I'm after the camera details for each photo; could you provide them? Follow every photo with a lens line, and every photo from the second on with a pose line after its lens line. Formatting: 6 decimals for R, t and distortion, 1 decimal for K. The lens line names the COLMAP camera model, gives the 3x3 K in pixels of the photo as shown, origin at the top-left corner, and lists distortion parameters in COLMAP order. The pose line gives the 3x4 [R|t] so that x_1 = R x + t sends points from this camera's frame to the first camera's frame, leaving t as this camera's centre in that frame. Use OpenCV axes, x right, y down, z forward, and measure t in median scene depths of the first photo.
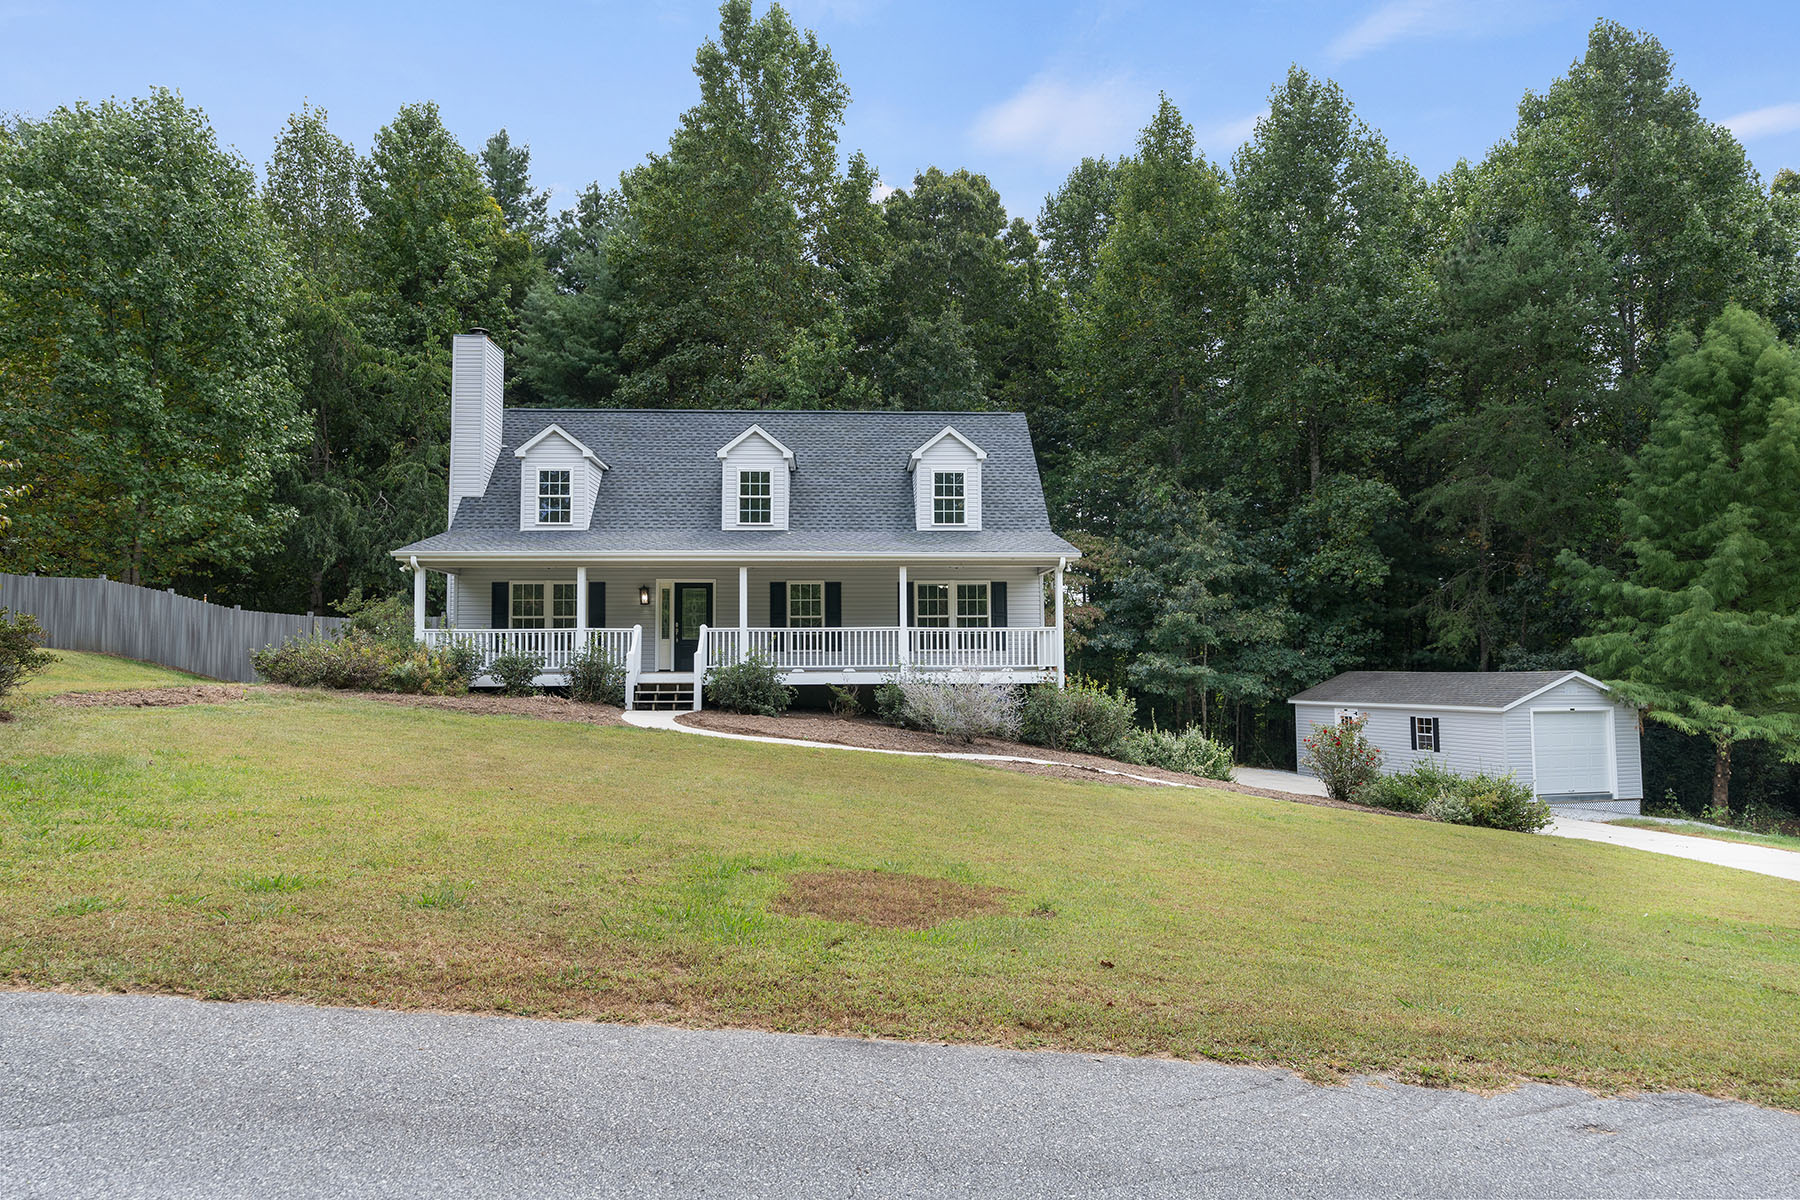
lens RADIAL K [[1170.7, 0, 889.5], [0, 1170.7, 595.8], [0, 0, 1]] dist [-0.001117, 0.000799]
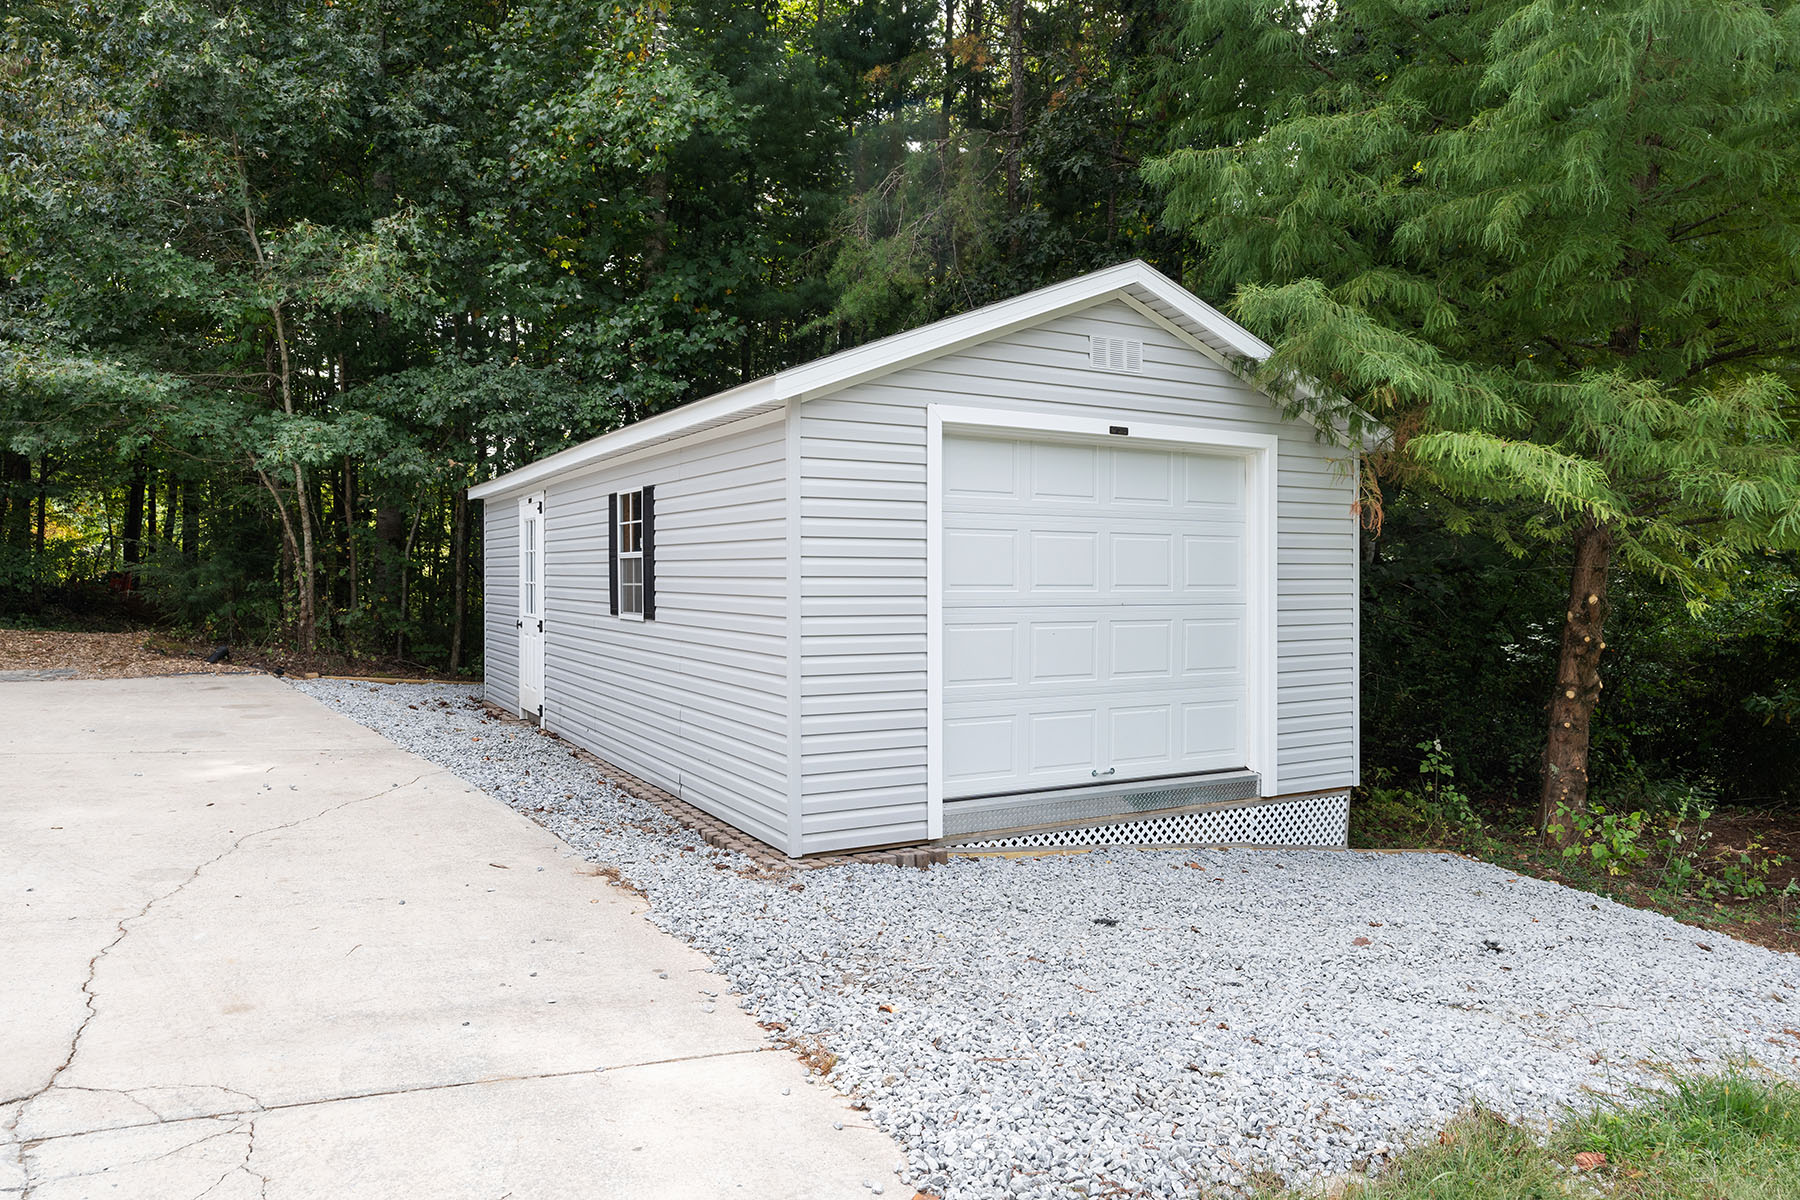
lens RADIAL K [[1155.2, 0, 909.1], [0, 1155.2, 601.3], [0, 0, 1]] dist [-0.005335, -0.000213]
pose [[0.969451, 0.001896, 0.245276, 0.514981], [-0.023796, 0.995980, 0.086355, 0.118806], [-0.244127, -0.089554, 0.965599, 0.830726]]
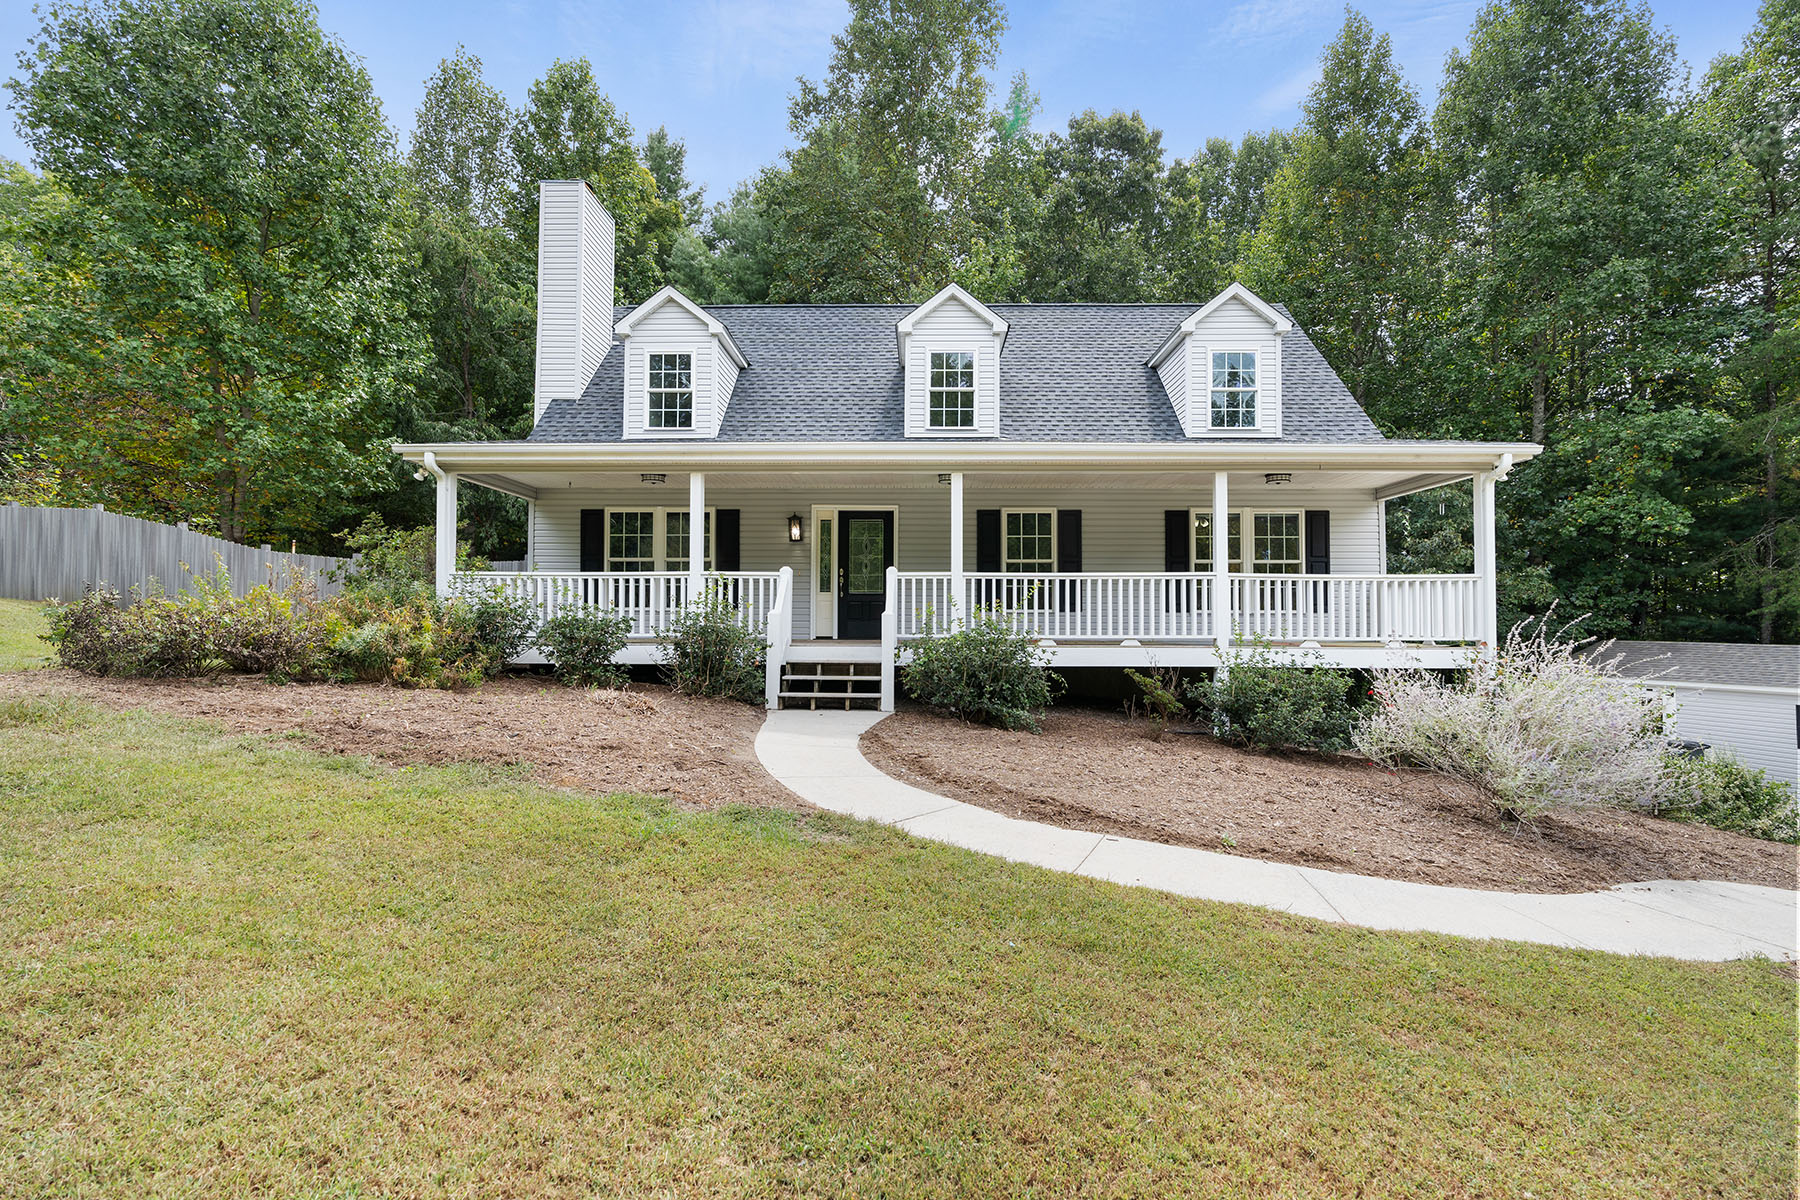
lens RADIAL K [[815.6, 0, 900.0], [0, 815.6, 600.0], [0, 0, 1]] dist [-0.011510, 0.000617]
pose [[0.997480, 0.006719, -0.070626, -0.112049], [-0.004337, 0.999418, 0.033830, 0.024874], [0.070812, -0.033439, 0.996929, 0.516387]]
